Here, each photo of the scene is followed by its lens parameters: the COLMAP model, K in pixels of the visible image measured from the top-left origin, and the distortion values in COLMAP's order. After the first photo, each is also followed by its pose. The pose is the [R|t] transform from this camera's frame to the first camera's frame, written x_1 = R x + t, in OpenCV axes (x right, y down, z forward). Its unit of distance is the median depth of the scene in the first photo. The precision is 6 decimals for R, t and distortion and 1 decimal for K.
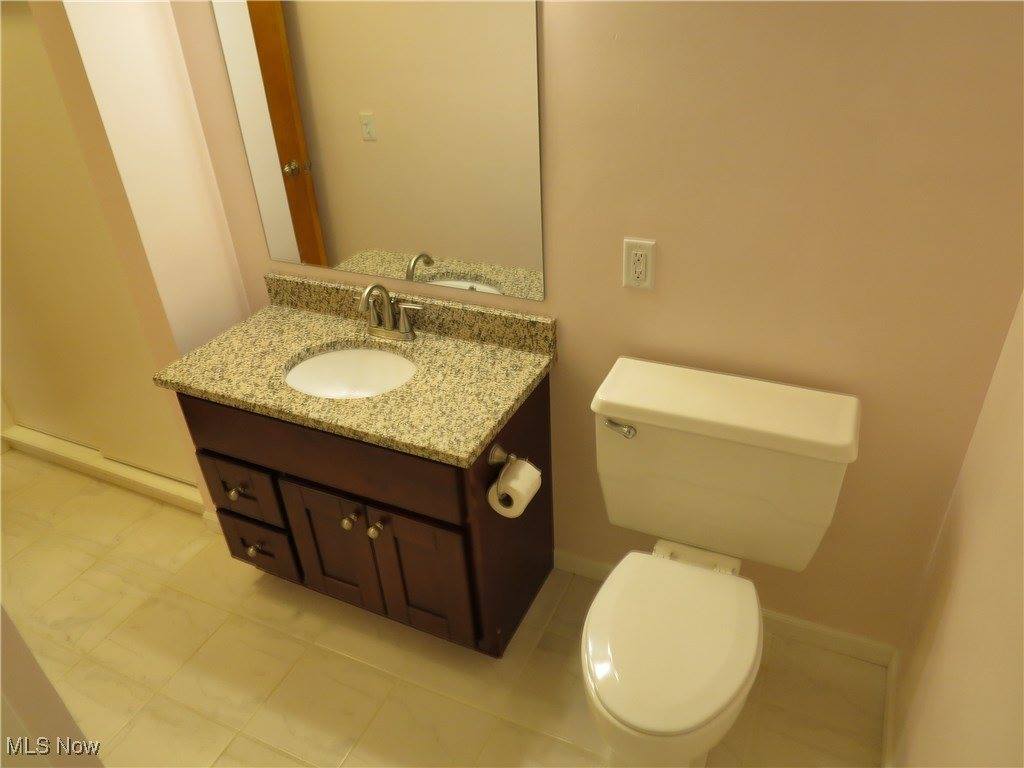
lens RADIAL K [[730.5, 0, 518.0], [0, 730.5, 388.2], [0, 0, 1]] dist [-0.005955, -0.002434]
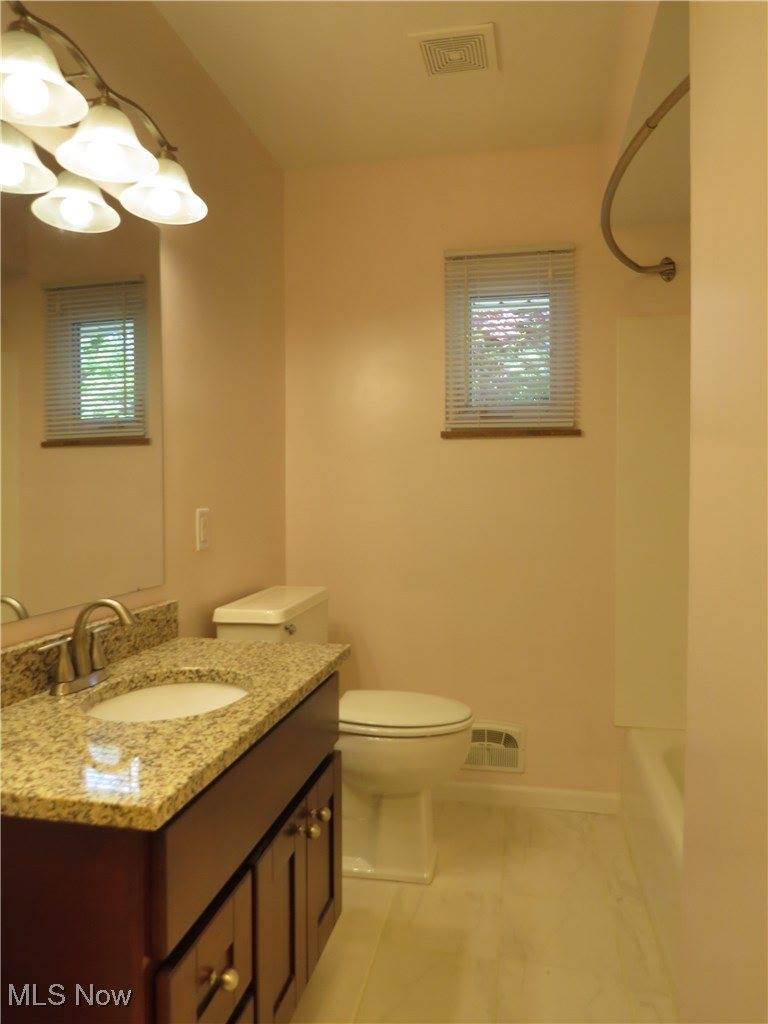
lens RADIAL K [[730.5, 0, 384.0], [0, 730.5, 512.0], [0, 0, 1]] dist [-0.005955, -0.002434]
pose [[-0.242785, 0.028825, 0.969652, -1.014796], [0.523233, 0.845588, 0.105871, -0.150158], [-0.816874, 0.533058, -0.220378, 0.913400]]
